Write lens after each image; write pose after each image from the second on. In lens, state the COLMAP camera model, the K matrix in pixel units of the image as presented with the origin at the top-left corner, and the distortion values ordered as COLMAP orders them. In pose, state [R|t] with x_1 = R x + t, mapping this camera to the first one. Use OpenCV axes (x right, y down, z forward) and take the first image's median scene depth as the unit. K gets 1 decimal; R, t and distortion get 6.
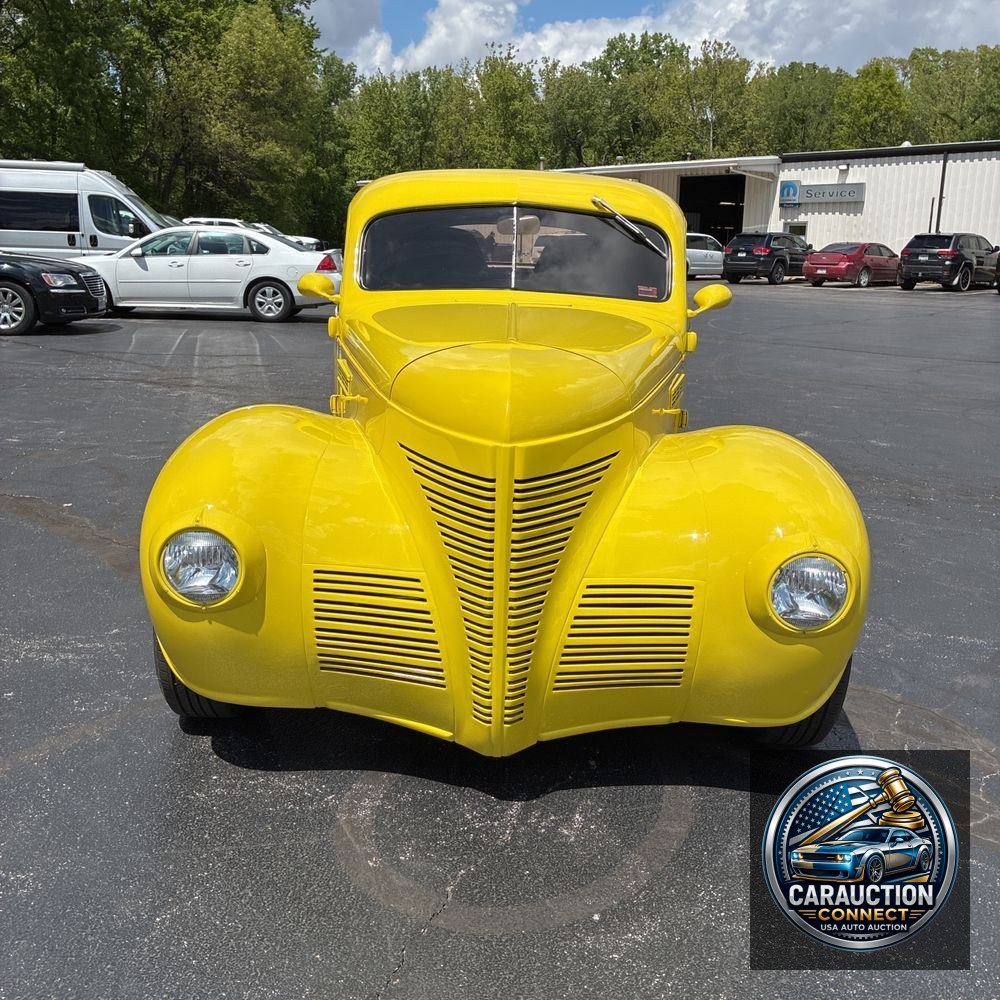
lens RADIAL K [[1003.8, 0, 500.0], [0, 1003.8, 500.0], [0, 0, 1]] dist [0.033024, -0.027210]
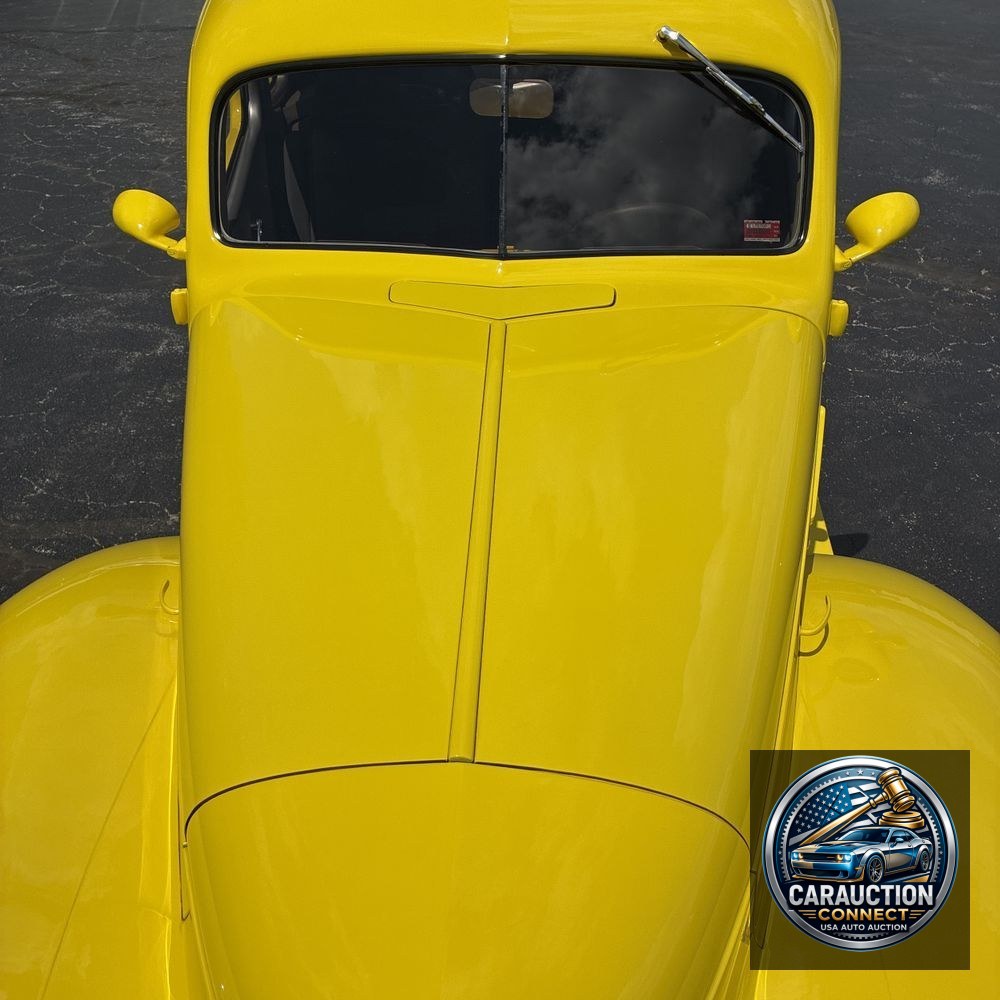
lens RADIAL K [[1003.8, 0, 500.0], [0, 1003.8, 500.0], [0, 0, 1]] dist [0.033024, -0.027210]
pose [[0.998847, -0.014899, -0.045627, 0.032318], [0.030741, 0.928633, 0.369724, -0.270372], [0.036863, -0.370700, 0.928021, 0.451739]]
